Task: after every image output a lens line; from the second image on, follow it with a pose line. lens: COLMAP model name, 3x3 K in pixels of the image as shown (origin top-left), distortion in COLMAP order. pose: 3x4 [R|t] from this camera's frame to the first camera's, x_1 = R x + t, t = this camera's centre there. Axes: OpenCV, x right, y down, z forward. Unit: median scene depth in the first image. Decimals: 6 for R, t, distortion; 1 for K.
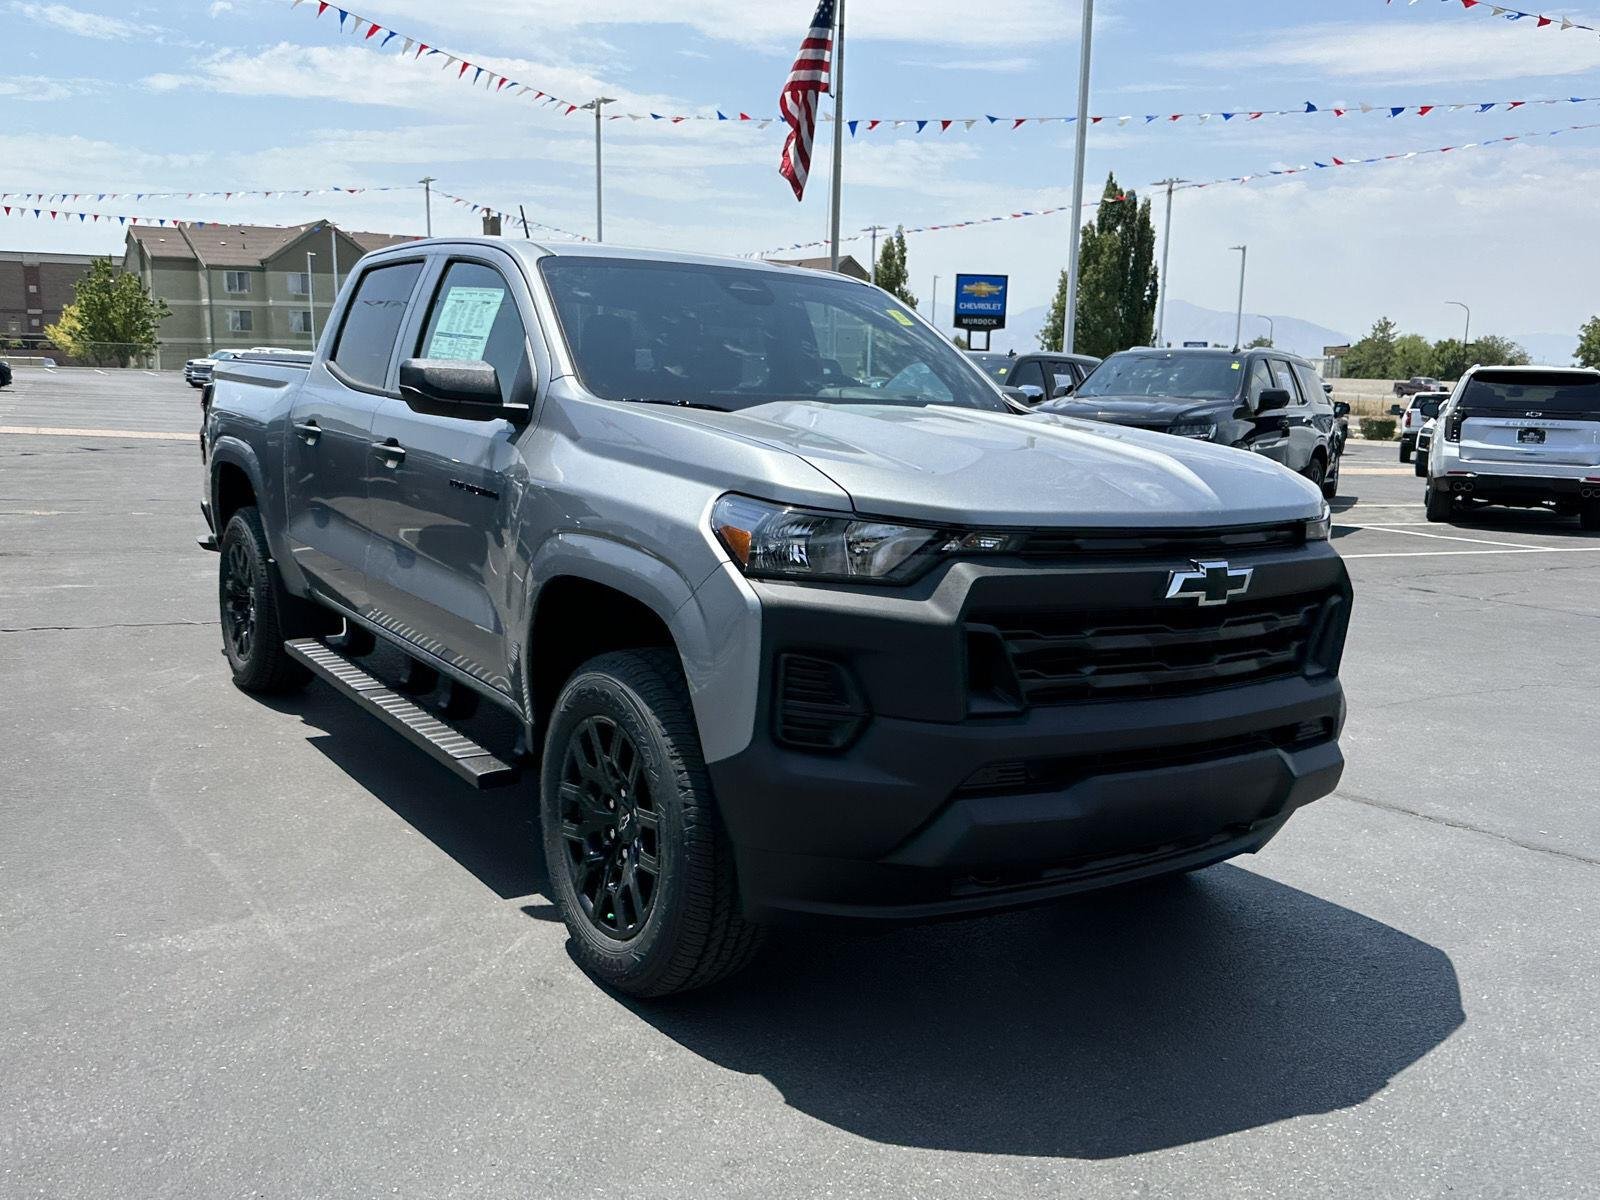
lens RADIAL K [[1404.5, 0, 791.8], [0, 1404.5, 616.8], [0, 0, 1]] dist [0.125940, -0.238863]
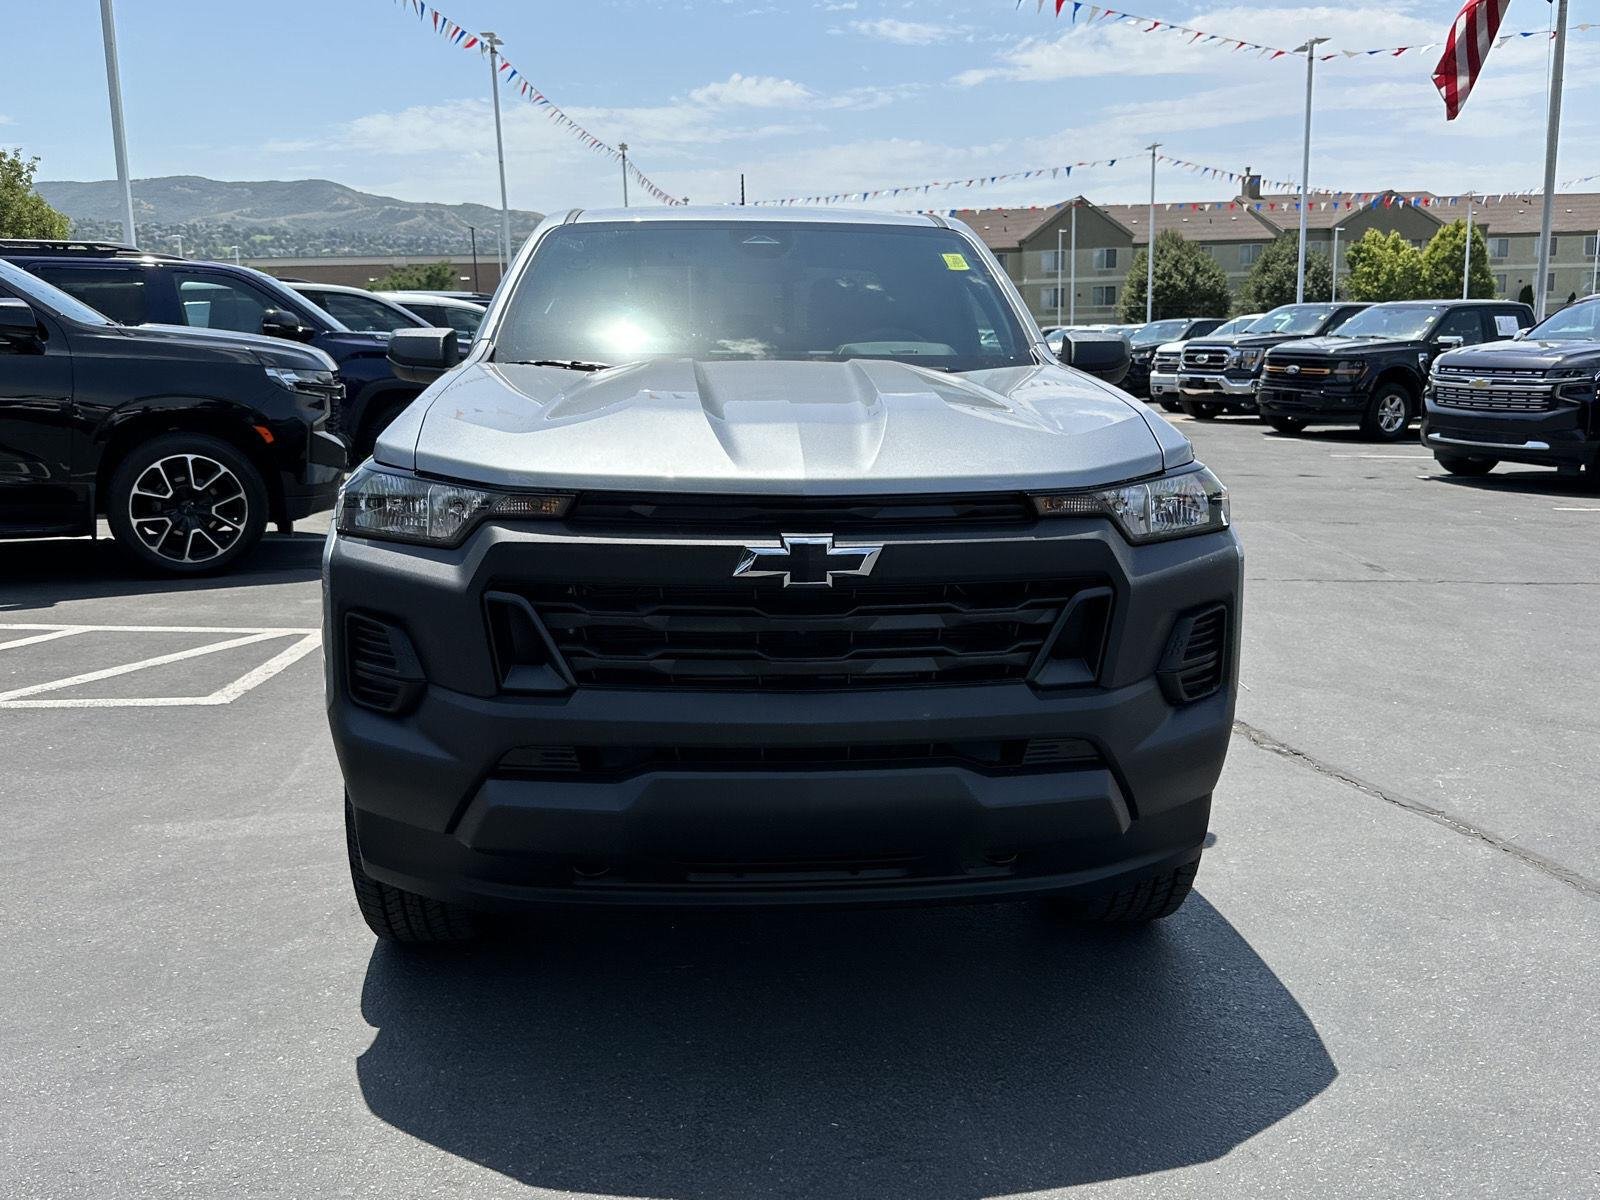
lens RADIAL K [[1404.5, 0, 800.0], [0, 1404.5, 611.4], [0, 0, 1]] dist [0.125940, -0.238863]
pose [[0.868901, 0.060294, -0.491300, 0.452484], [-0.051642, 0.998179, 0.031168, -0.012970], [0.492284, -0.001710, 0.870433, 0.168997]]
